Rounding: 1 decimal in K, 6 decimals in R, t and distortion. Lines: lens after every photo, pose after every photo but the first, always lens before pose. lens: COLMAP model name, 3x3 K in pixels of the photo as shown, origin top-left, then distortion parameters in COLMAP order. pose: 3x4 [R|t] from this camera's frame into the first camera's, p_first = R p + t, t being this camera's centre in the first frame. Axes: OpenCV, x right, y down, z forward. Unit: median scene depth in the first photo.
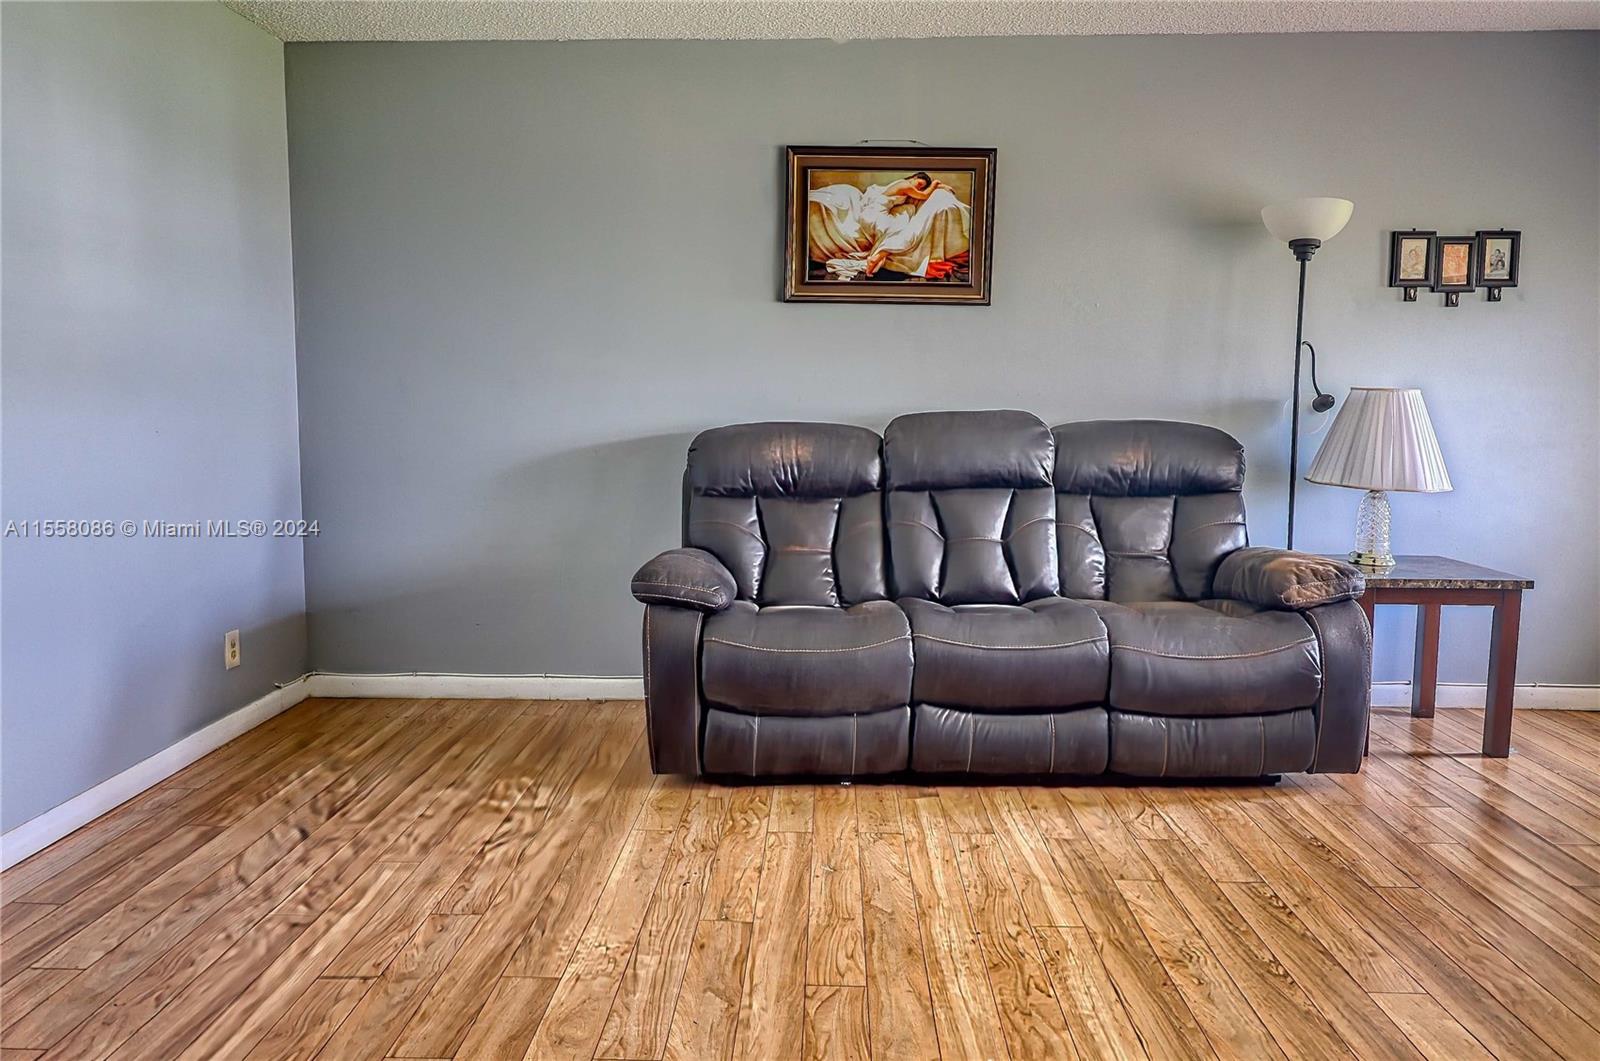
lens RADIAL K [[1131.7, 0, 802.8], [0, 1131.7, 490.3], [0, 0, 1]] dist [0.005300, 0.003627]
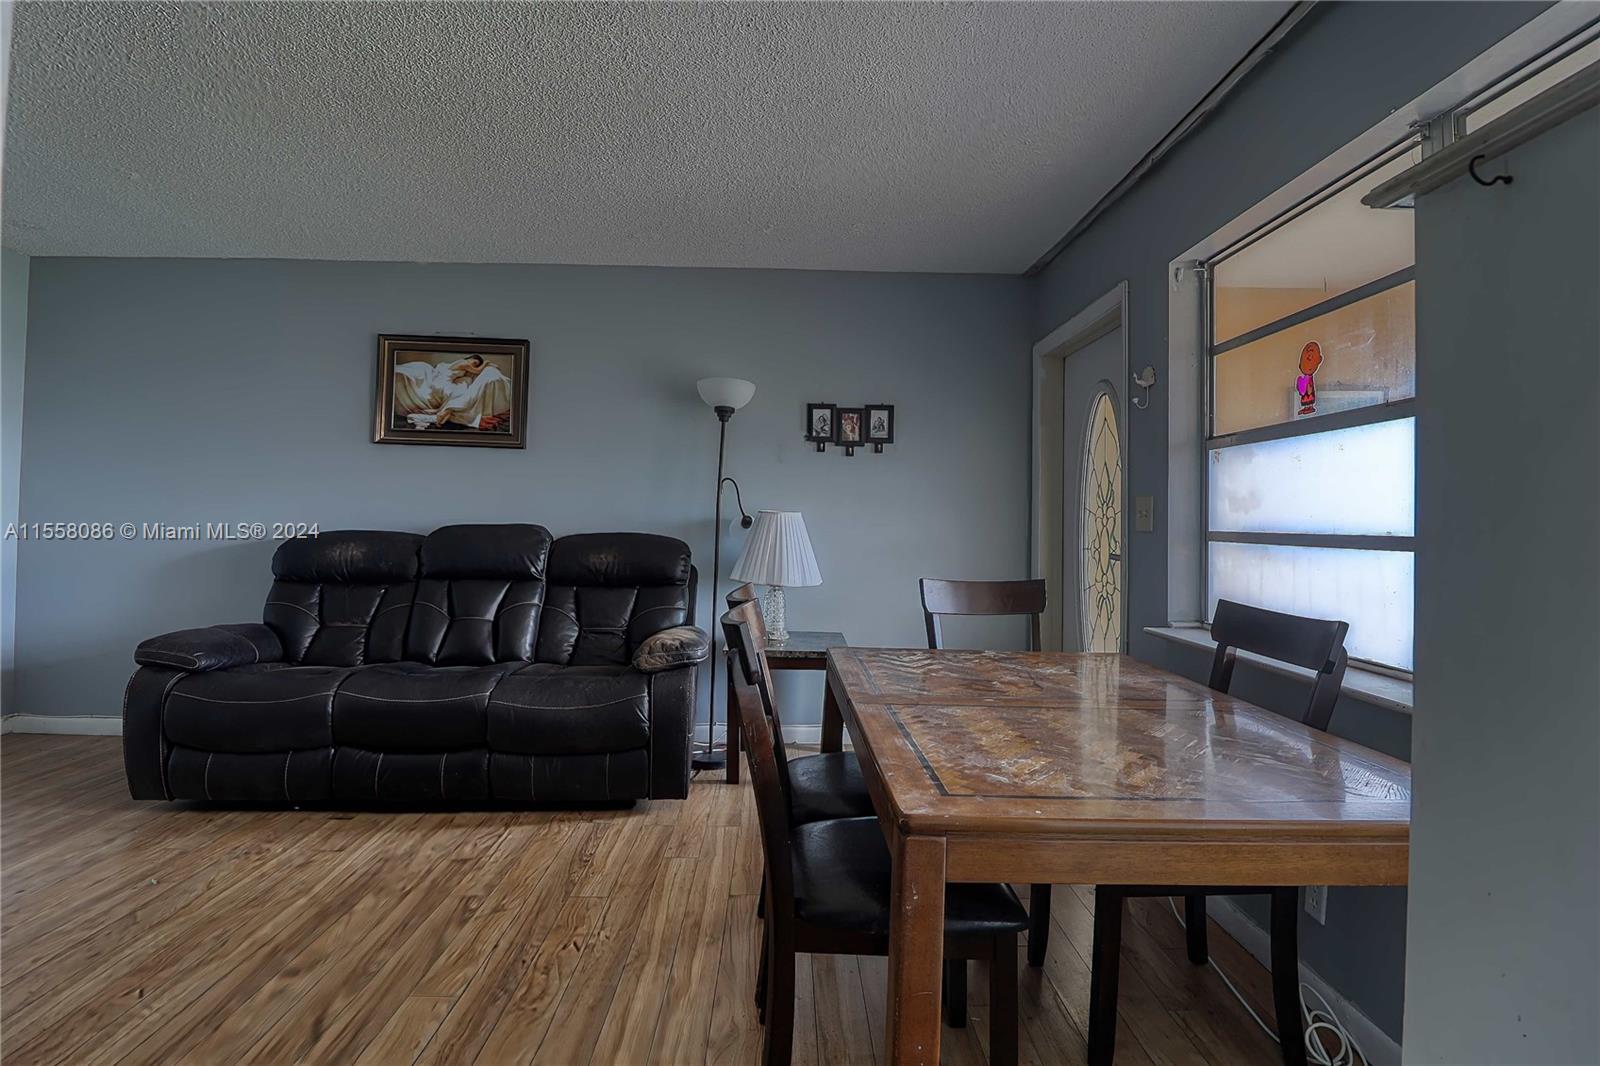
lens RADIAL K [[756.1, 0, 805.2], [0, 756.1, 497.7], [0, 0, 1]] dist [0.001561, -0.010776]
pose [[0.998690, 0.016378, 0.048472, 0.473725], [-0.010874, 0.993680, -0.111725, -0.002829], [-0.049995, 0.111051, 0.992556, 0.063879]]
